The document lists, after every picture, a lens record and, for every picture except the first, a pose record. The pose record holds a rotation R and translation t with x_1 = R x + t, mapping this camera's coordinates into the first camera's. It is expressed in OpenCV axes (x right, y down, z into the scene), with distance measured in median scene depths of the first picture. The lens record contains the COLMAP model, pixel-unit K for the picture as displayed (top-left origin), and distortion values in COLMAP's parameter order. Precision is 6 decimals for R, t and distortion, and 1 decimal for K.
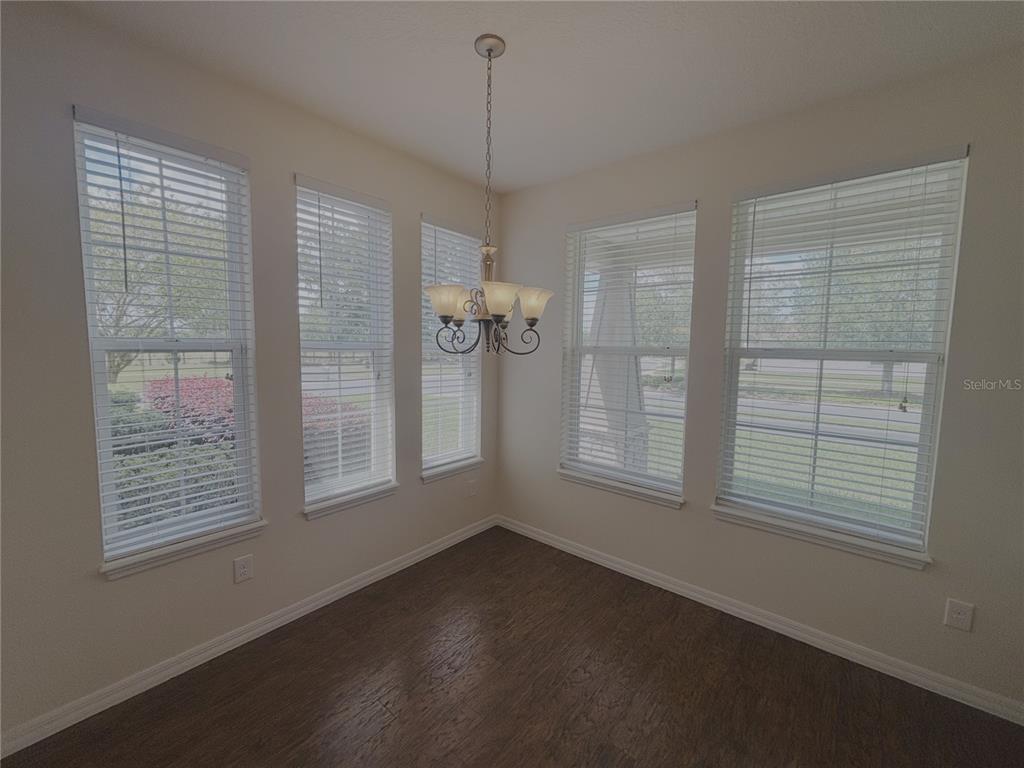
lens RADIAL K [[416.7, 0, 508.6], [0, 416.7, 381.3], [0, 0, 1]] dist [0.004385, -0.001218]
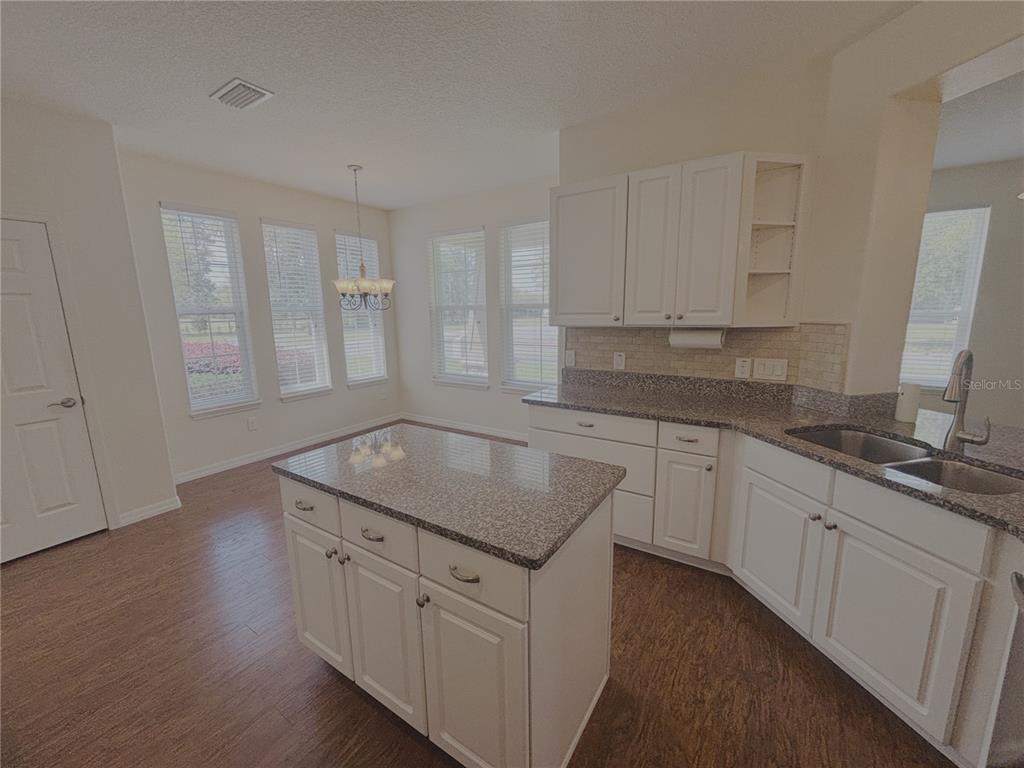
lens RADIAL K [[416.7, 0, 514.0], [0, 416.7, 380.0], [0, 0, 1]] dist [0.004385, -0.001218]
pose [[0.992384, -0.053138, 0.111133, 0.329408], [0.044142, 0.995662, 0.081903, 0.112046], [-0.115003, -0.076374, 0.990425, -0.921378]]
